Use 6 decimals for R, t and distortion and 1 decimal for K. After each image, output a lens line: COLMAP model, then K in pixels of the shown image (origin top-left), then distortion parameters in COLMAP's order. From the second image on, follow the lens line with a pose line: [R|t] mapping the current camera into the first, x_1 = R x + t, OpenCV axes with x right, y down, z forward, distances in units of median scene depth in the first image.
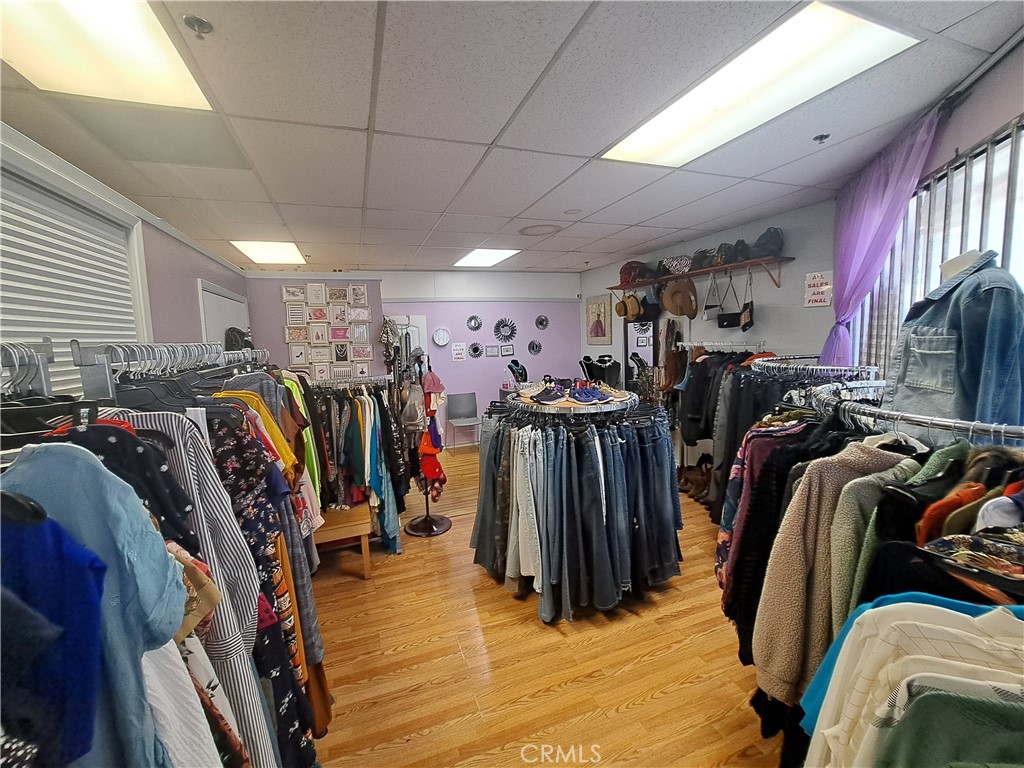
lens RADIAL K [[409.1, 0, 502.3], [0, 409.1, 381.6], [0, 0, 1]] dist [-0.000447, -0.000037]
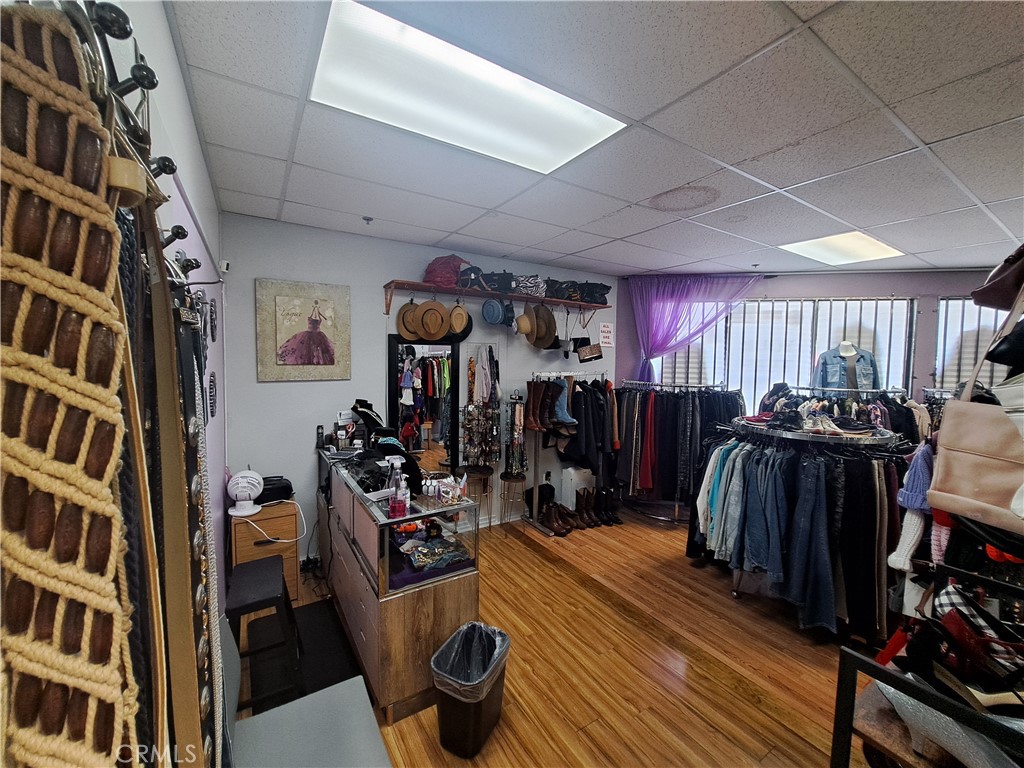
lens RADIAL K [[409.1, 0, 502.3], [0, 409.1, 381.6], [0, 0, 1]] dist [-0.000447, -0.000037]
pose [[-0.211741, -0.026579, 0.976964, -0.452902], [0.103359, 0.993415, 0.049428, -0.137807], [-0.971845, 0.111444, -0.207600, 1.352870]]
